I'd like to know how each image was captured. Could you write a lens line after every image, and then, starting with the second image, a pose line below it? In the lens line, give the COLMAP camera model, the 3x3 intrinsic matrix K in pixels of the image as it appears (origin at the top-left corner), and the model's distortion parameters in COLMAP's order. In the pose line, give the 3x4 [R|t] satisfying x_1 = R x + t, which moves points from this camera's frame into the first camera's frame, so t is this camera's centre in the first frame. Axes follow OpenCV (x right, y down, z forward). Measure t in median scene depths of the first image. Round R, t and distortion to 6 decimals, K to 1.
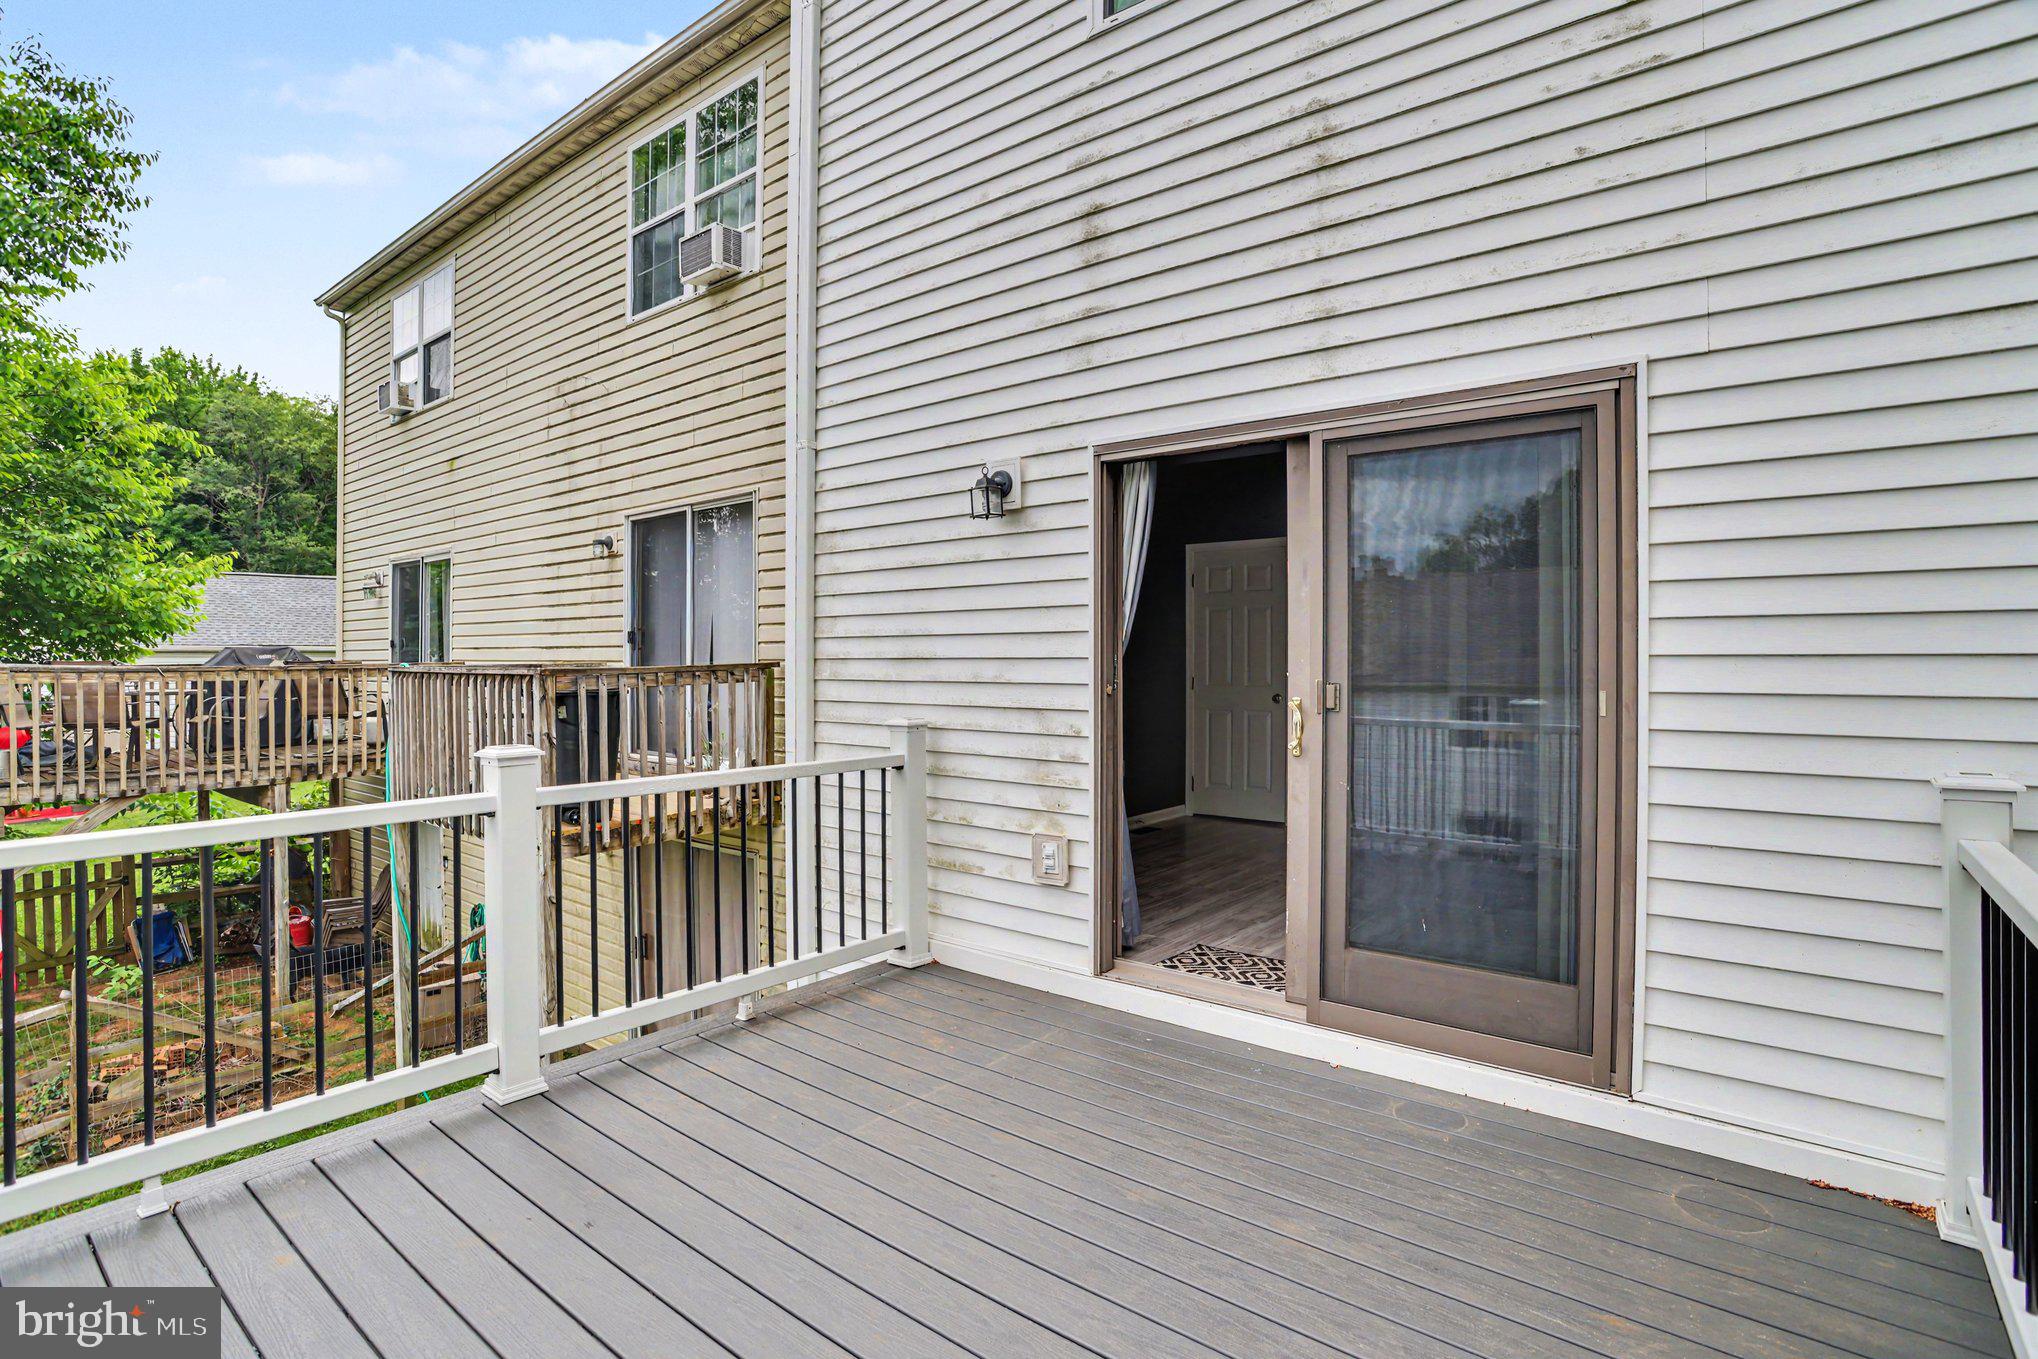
lens RADIAL K [[1002.8, 0, 1032.5], [0, 1002.8, 675.9], [0, 0, 1]] dist [-0.077189, 0.034371]
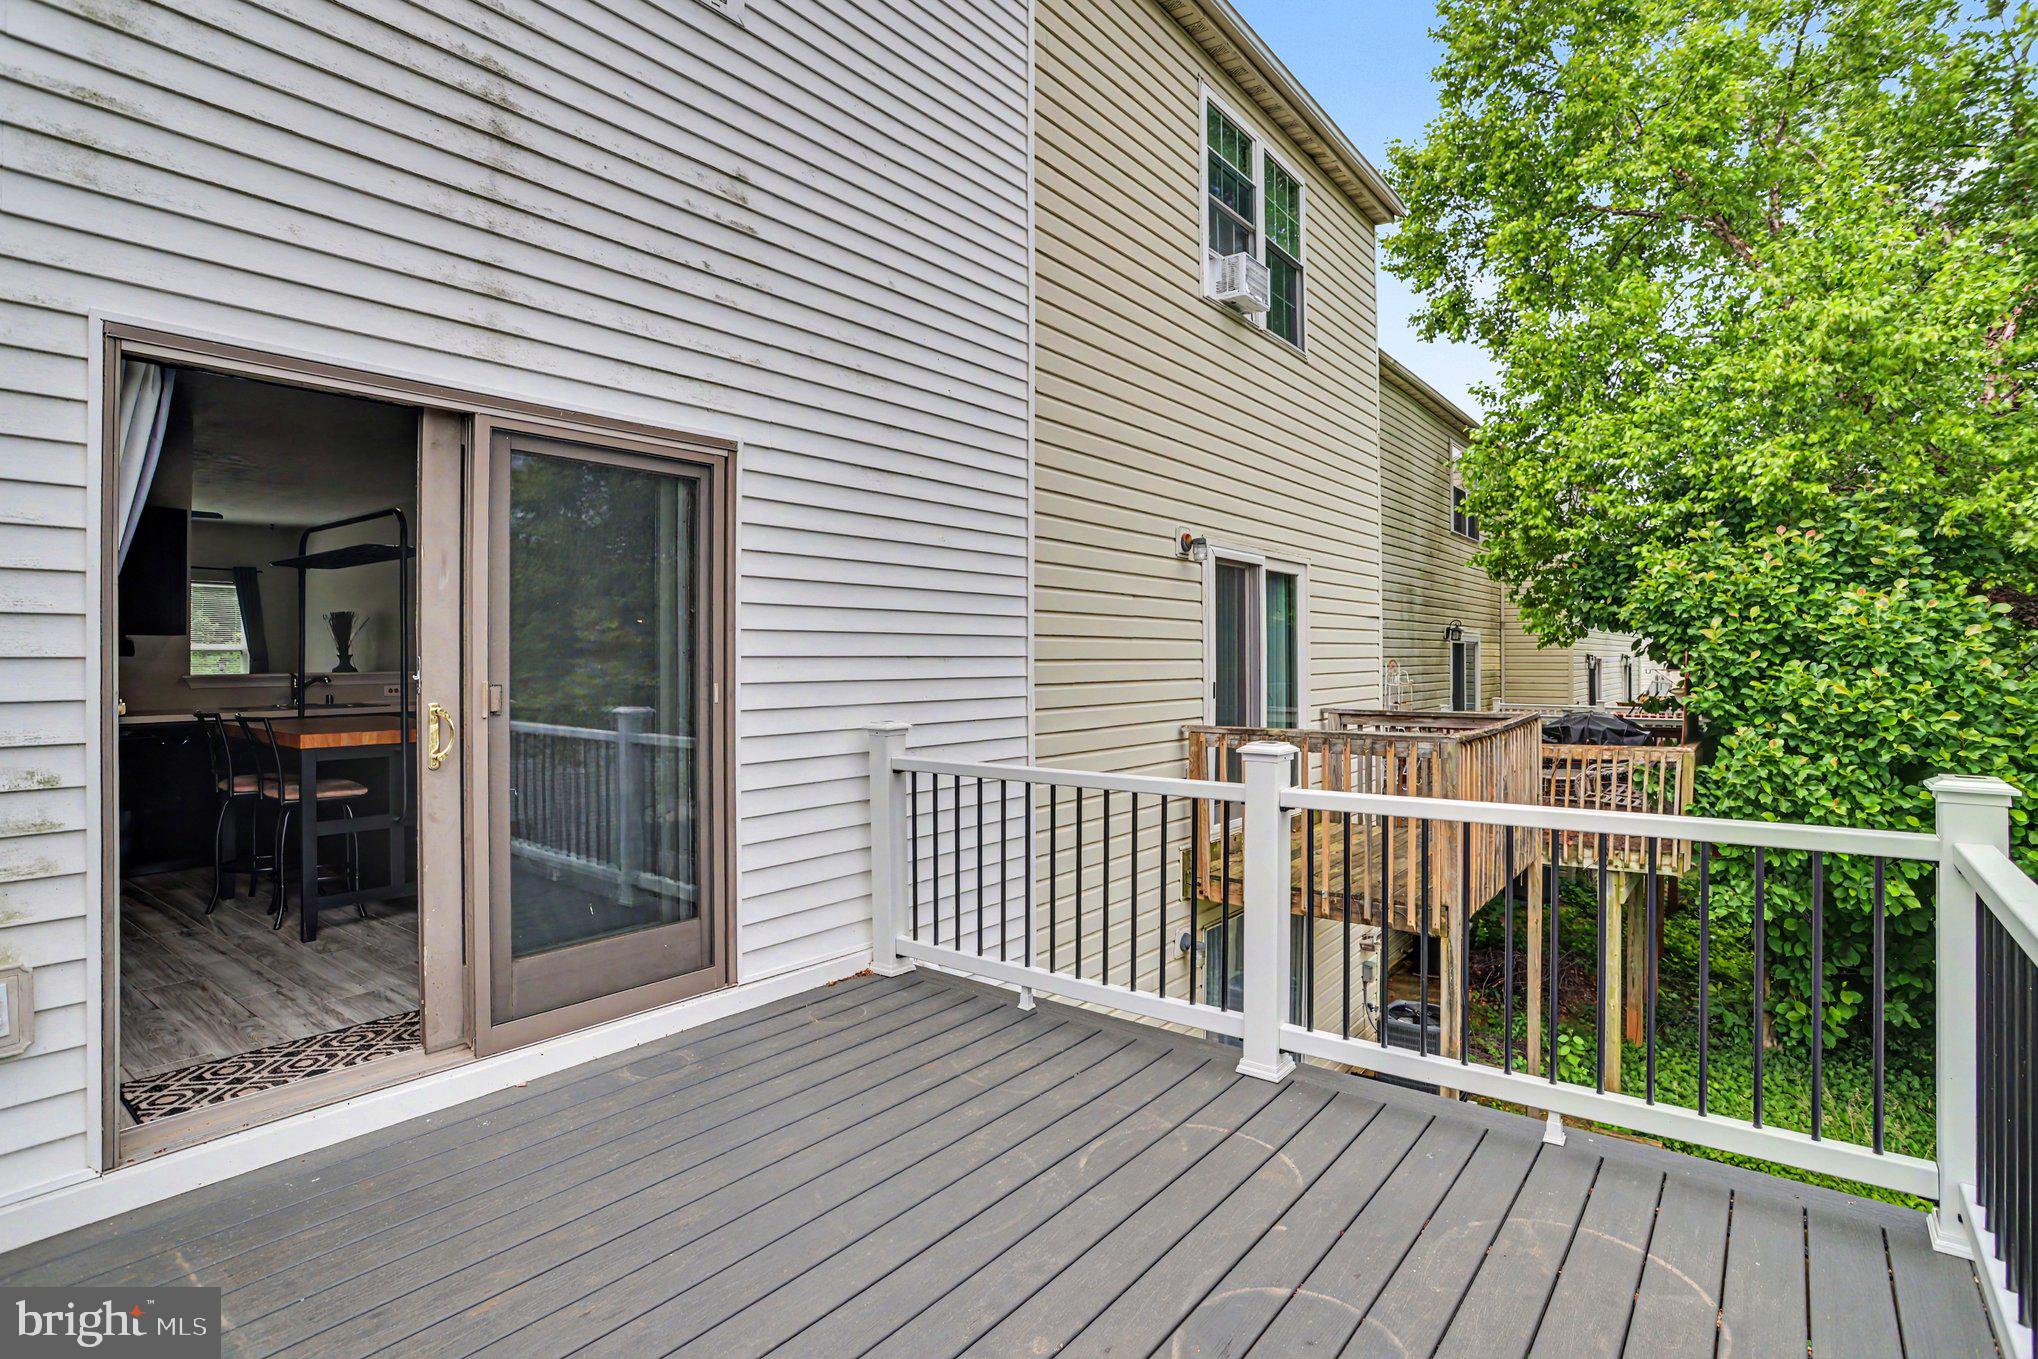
lens RADIAL K [[1011.0, 0, 1046.4], [0, 1011.0, 661.7], [0, 0, 1]] dist [-0.082262, 0.034614]
pose [[-0.029254, -0.005320, 0.999558, -0.704100], [0.017294, 0.999833, 0.005827, -0.012720], [-0.999422, 0.017457, -0.029157, 0.547305]]
